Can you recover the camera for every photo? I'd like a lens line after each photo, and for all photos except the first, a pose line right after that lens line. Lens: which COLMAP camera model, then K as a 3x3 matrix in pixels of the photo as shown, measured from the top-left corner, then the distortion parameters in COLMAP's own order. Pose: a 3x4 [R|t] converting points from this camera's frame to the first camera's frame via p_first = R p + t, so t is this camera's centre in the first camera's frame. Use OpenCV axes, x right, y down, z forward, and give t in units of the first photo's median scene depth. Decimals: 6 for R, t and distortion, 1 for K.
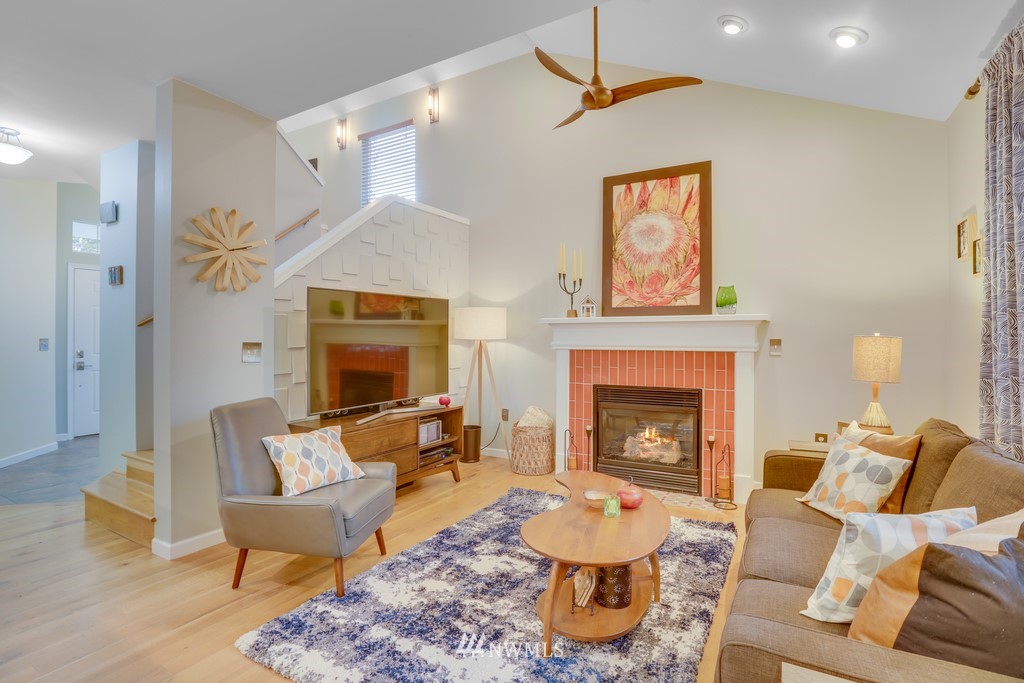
lens RADIAL K [[515.2, 0, 502.3], [0, 515.2, 327.0], [0, 0, 1]] dist [-0.036247, 0.017717]
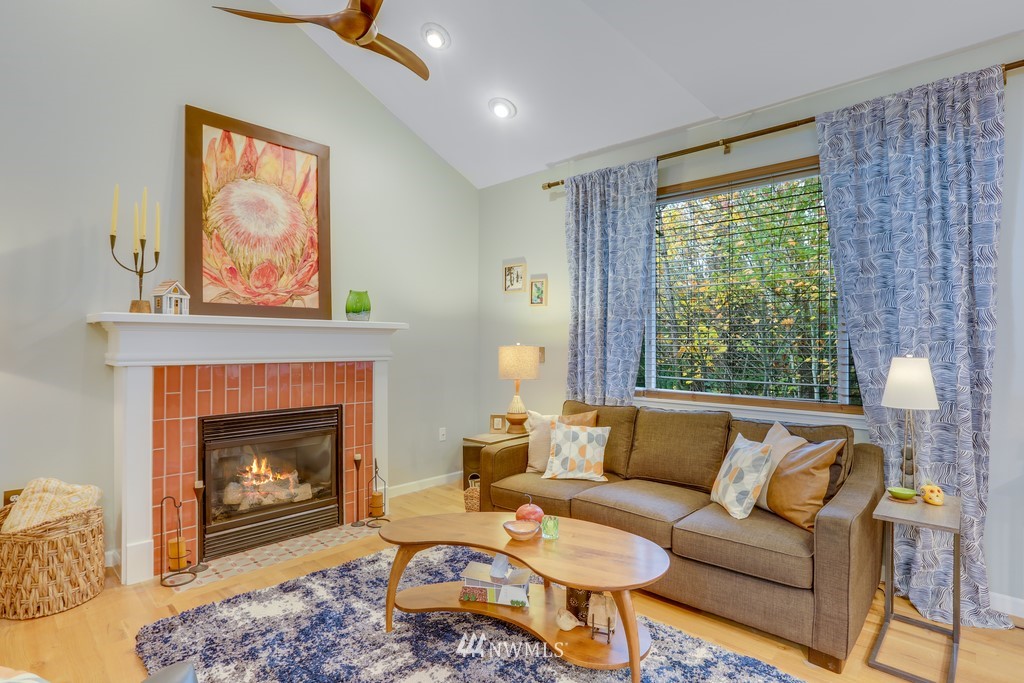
lens RADIAL K [[526.3, 0, 519.2], [0, 526.3, 337.0], [0, 0, 1]] dist [-0.028529, 0.003235]
pose [[0.193028, 0.014538, 0.981086, -0.406453], [-0.020604, 0.999730, -0.010761, 0.007676], [-0.980977, -0.018137, 0.193275, 0.483068]]
